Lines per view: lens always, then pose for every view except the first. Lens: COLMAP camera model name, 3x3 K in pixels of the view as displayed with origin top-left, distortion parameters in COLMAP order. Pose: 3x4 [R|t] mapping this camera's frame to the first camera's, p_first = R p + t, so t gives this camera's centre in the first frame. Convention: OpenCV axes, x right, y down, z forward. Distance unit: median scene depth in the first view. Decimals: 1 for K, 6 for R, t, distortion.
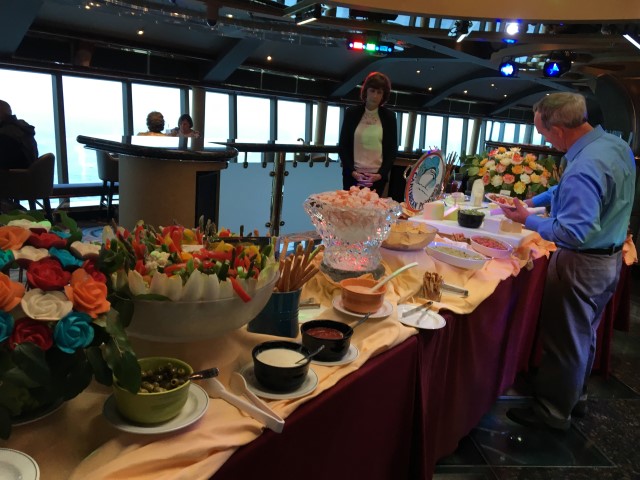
lens RADIAL K [[543.1, 0, 316.0], [0, 543.1, 241.4], [0, 0, 1]] dist [0.070229, -0.097484]
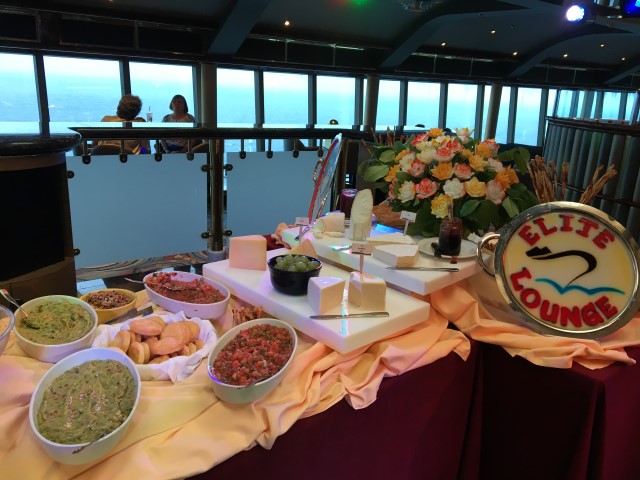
lens RADIAL K [[543.1, 0, 319.8], [0, 543.1, 241.8], [0, 0, 1]] dist [0.070229, -0.097484]
pose [[0.975297, 0.023908, -0.219601, 0.326884], [-0.017056, 0.999308, 0.033048, -0.069524], [0.220240, -0.028486, 0.975030, 0.409783]]
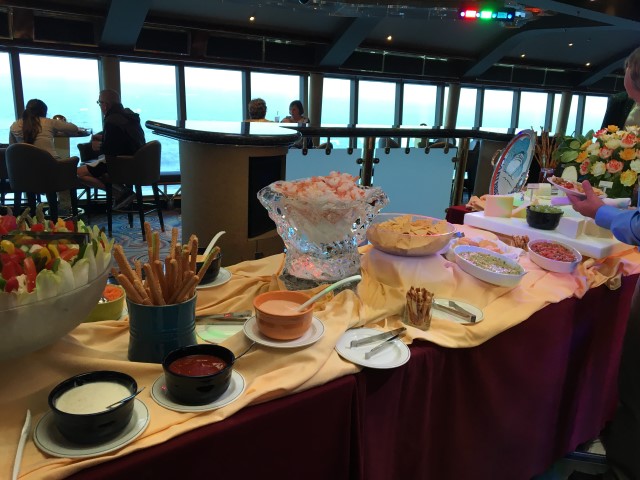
lens RADIAL K [[543.1, 0, 317.4], [0, 543.1, 241.8], [0, 0, 1]] dist [0.070229, -0.097484]
pose [[0.959734, 0.044502, -0.277363, 0.152297], [-0.039330, 0.998933, 0.024188, -0.010196], [0.278143, -0.012305, 0.960461, 0.130870]]
